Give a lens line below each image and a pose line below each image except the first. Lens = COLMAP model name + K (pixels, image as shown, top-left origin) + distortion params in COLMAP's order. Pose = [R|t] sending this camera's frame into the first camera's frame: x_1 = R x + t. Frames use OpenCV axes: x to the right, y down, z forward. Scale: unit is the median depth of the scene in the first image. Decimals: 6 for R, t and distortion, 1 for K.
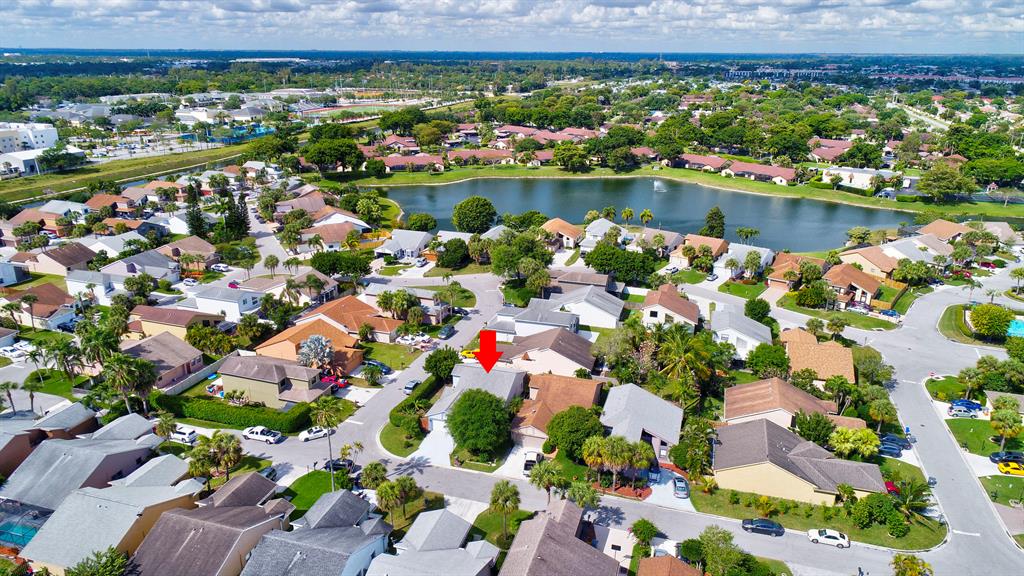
lens RADIAL K [[717.2, 0, 512.0], [0, 717.2, 288.0], [0, 0, 1]] dist [0.000094, -0.002166]
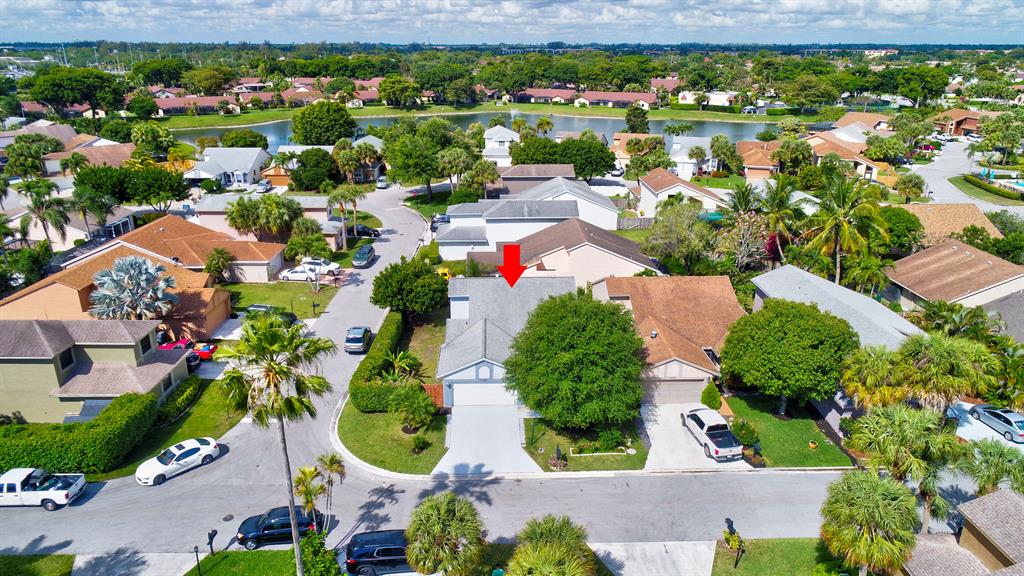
lens RADIAL K [[698.0, 0, 512.0], [0, 698.0, 288.0], [0, 0, 1]] dist [0.001649, -0.000962]
pose [[0.943638, -0.110586, 0.311958, -0.128095], [0.110603, 0.993707, 0.017696, 0.073353], [-0.311952, 0.017805, 0.949931, 0.345615]]
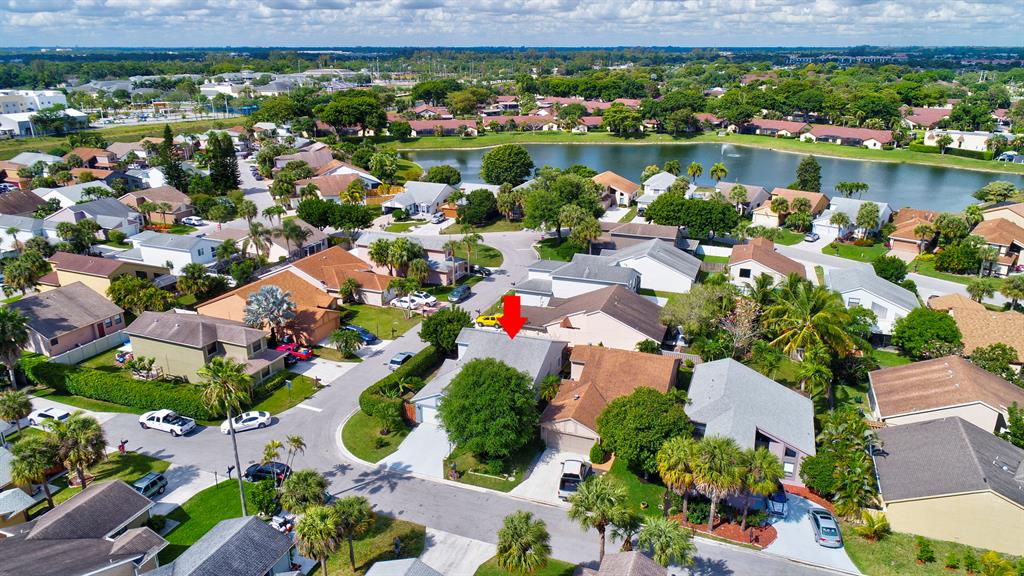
lens RADIAL K [[717.2, 0, 512.0], [0, 717.2, 288.0], [0, 0, 1]] dist [0.000094, -0.002166]
pose [[0.998123, 0.014893, -0.059409, 0.005305], [-0.015243, 0.999869, -0.005449, 0.047826], [0.059320, 0.006344, 0.998219, 0.214989]]
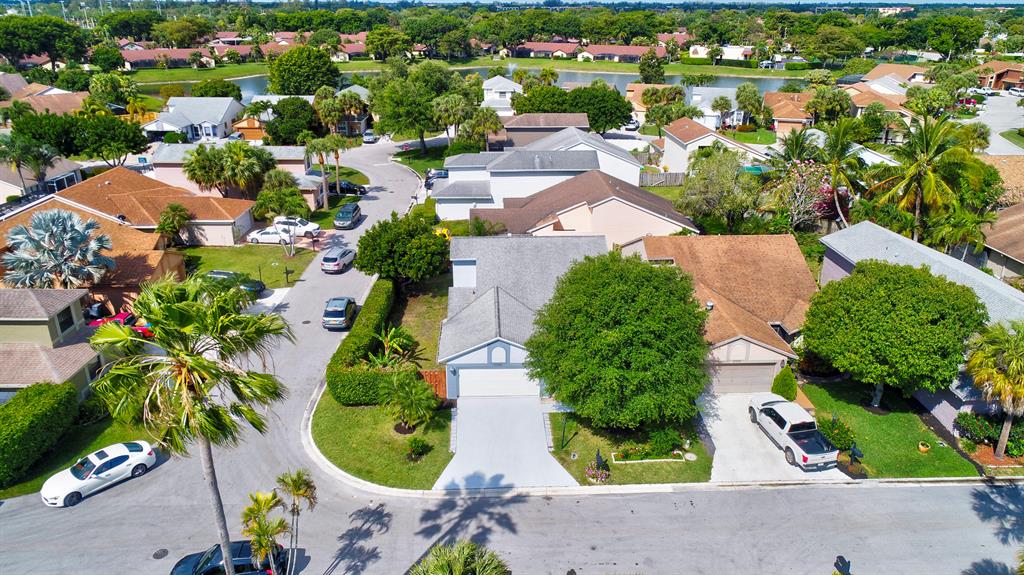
lens RADIAL K [[717.2, 0, 512.0], [0, 717.2, 287.5], [0, 0, 1]] dist [0.000094, -0.002166]
pose [[0.940852, -0.123855, 0.315367, -0.119779], [0.111224, 0.992112, 0.057815, 0.077054], [-0.320041, -0.019319, 0.947207, 0.399789]]
